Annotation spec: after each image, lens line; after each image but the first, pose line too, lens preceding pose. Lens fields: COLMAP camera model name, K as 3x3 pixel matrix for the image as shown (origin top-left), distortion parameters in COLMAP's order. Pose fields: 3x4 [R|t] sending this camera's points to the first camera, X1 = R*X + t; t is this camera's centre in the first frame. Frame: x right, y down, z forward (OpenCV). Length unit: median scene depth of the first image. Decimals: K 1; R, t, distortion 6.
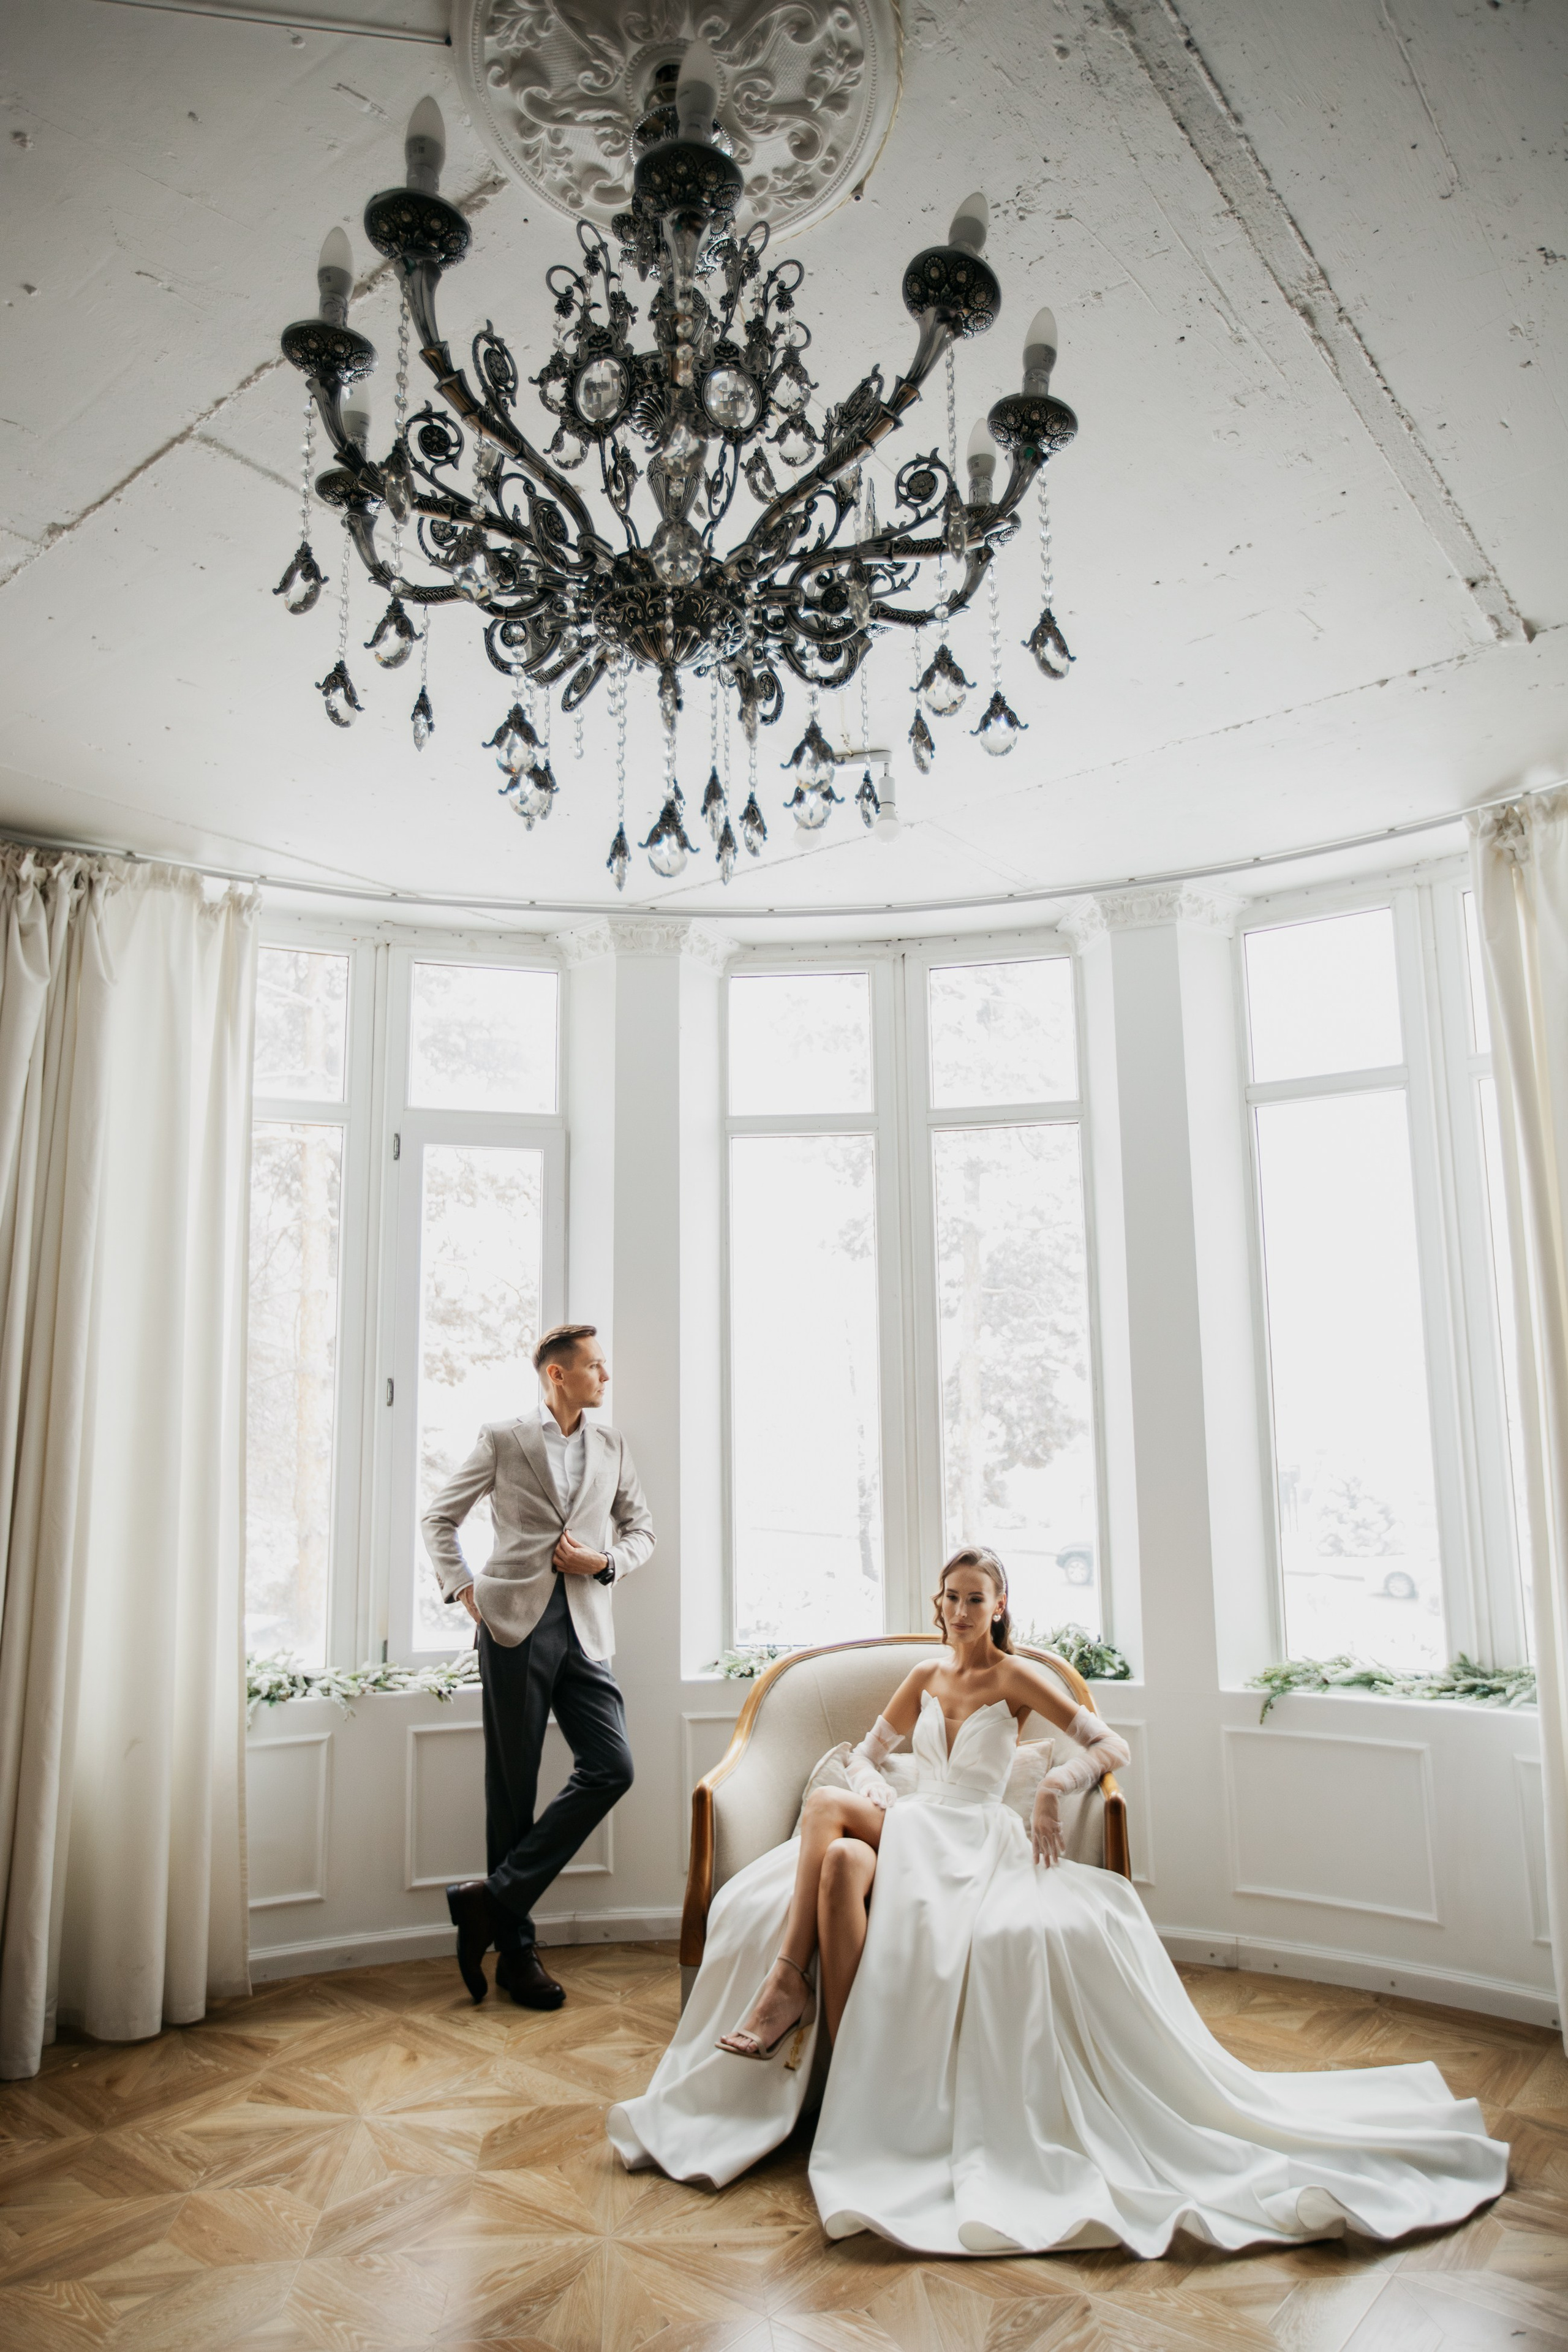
lens RADIAL K [[1568.9, 0, 783.1], [0, 1568.9, 1178.0], [0, 0, 1]] dist [-0.002400, -0.000112]
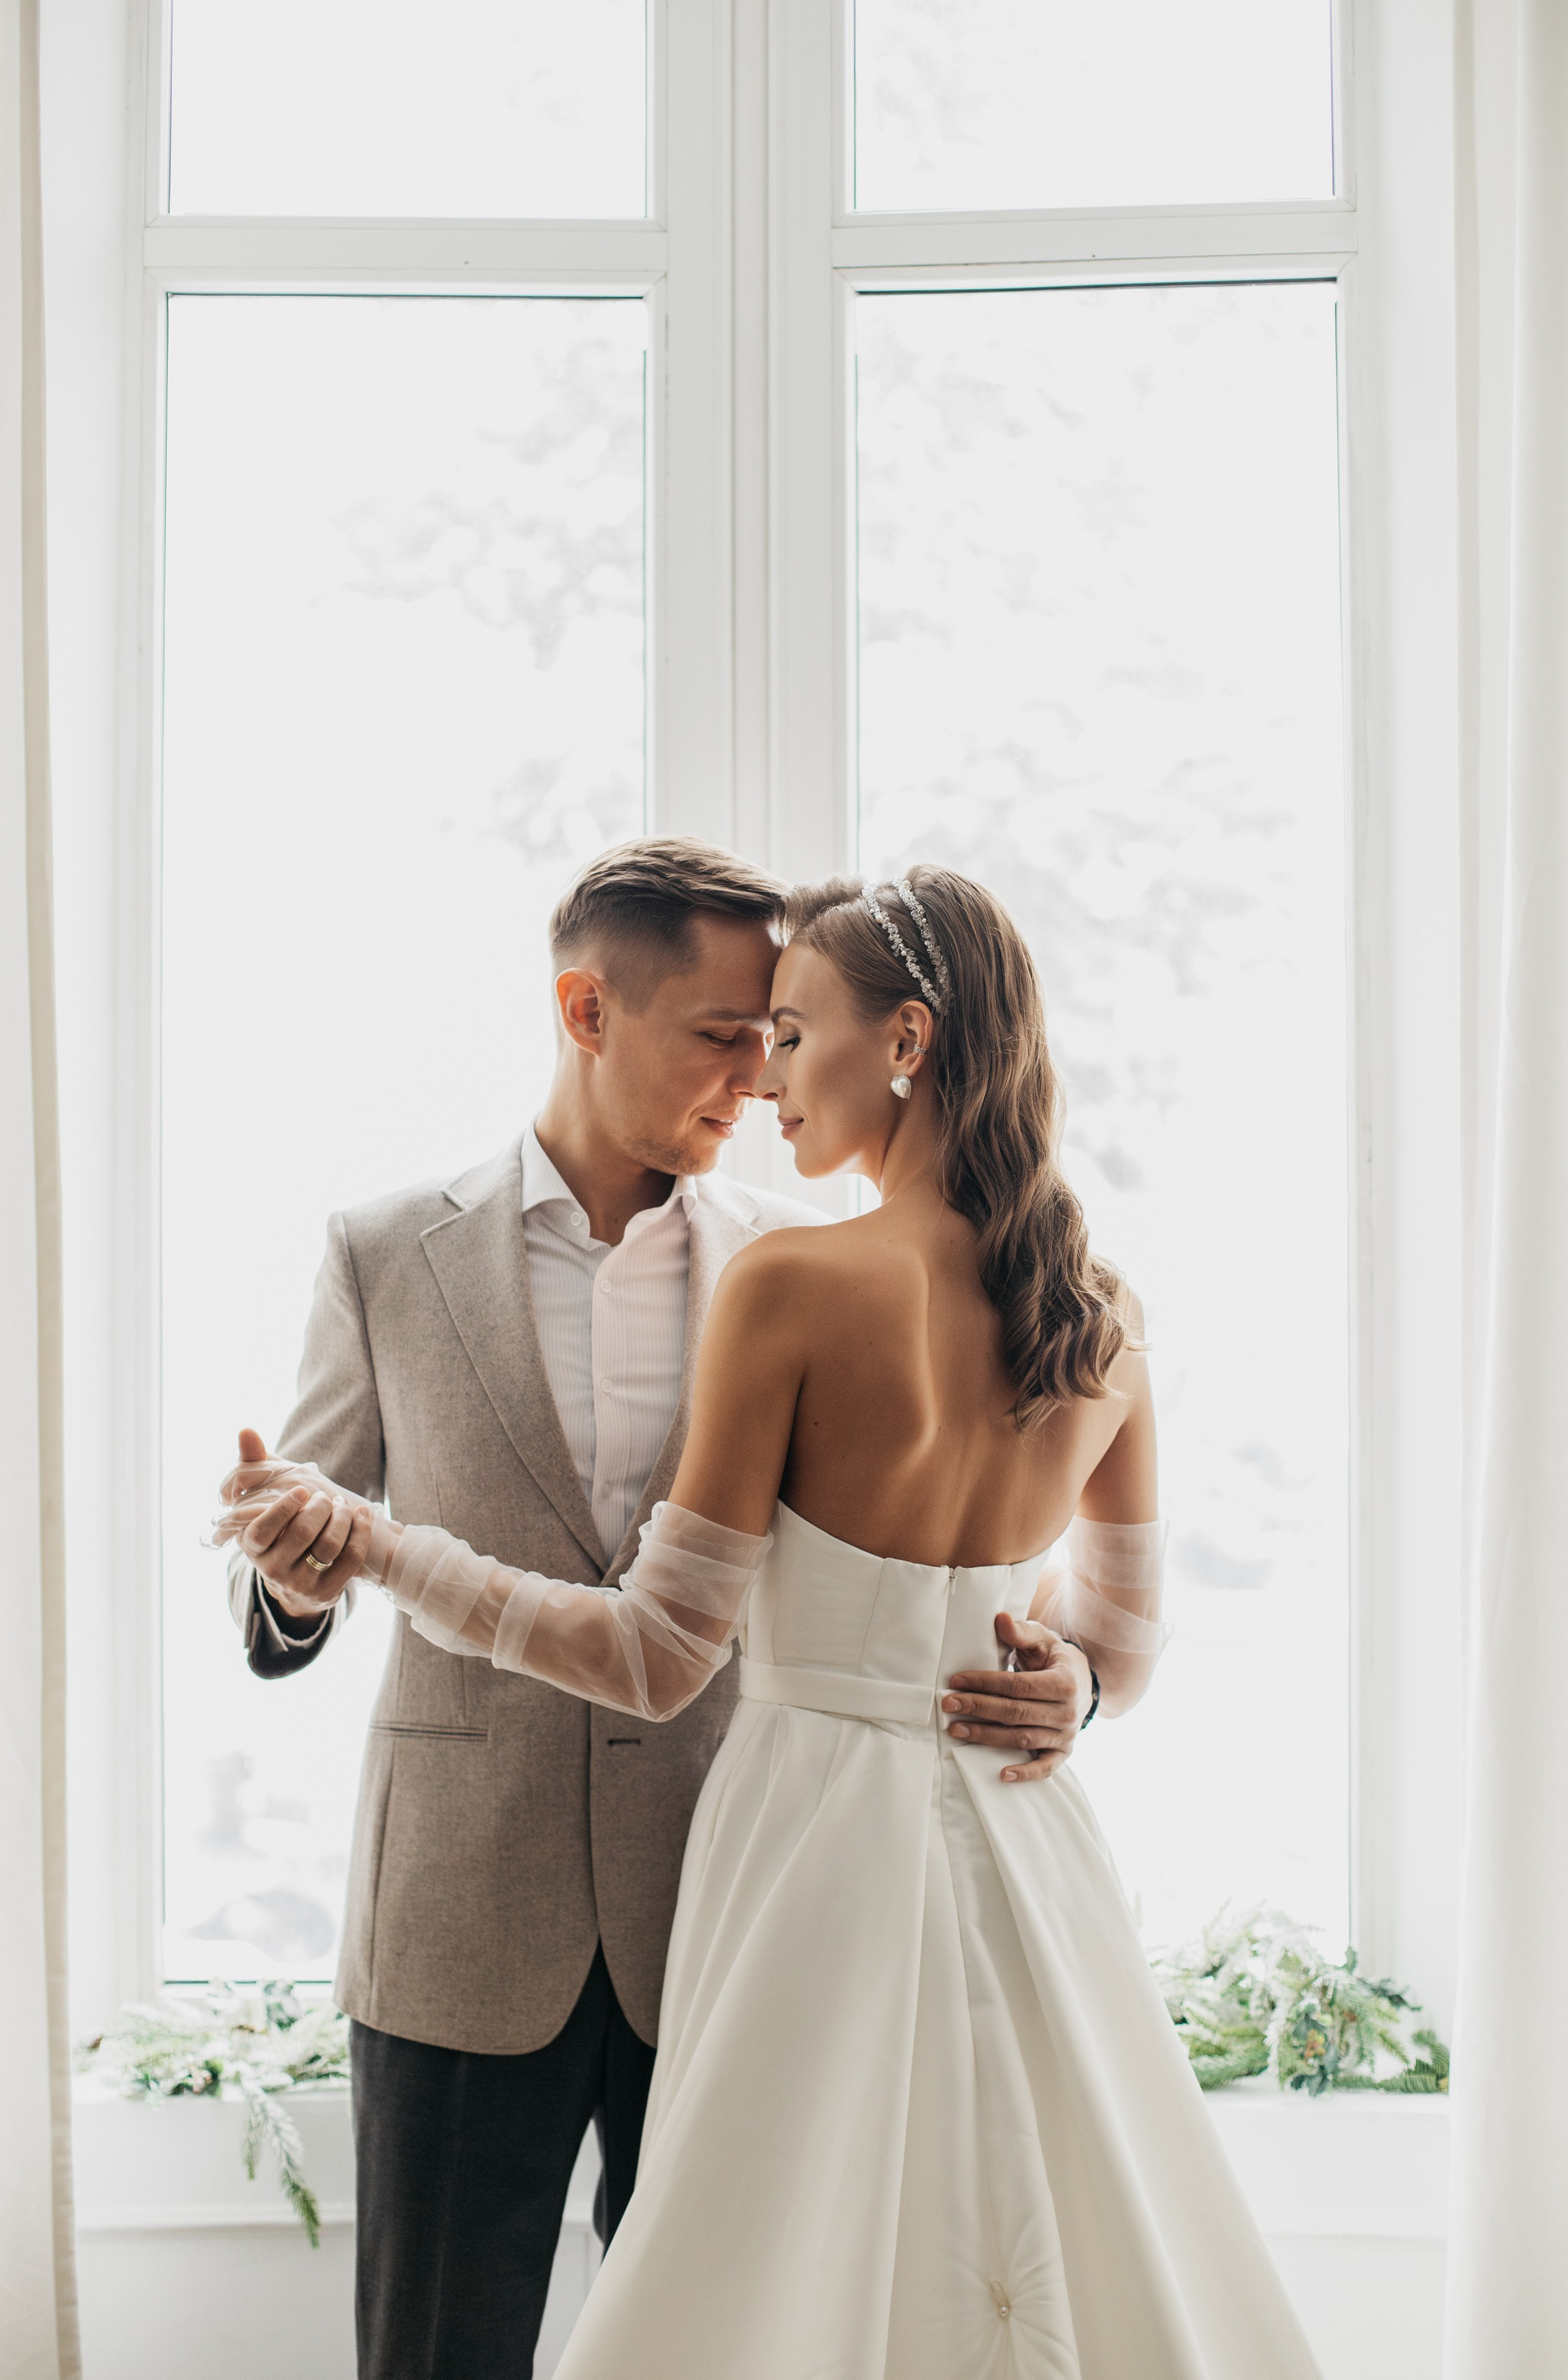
lens RADIAL K [[3662.8, 0, 784.2], [0, 3662.8, 1192.8], [0, 0, 1]] dist [-0.109683, 0.000000]
pose [[0.992610, 0.013892, 0.120546, 0.002496], [-0.028531, 0.992294, 0.120574, 0.056596], [-0.117942, -0.123122, 0.985358, 0.303094]]
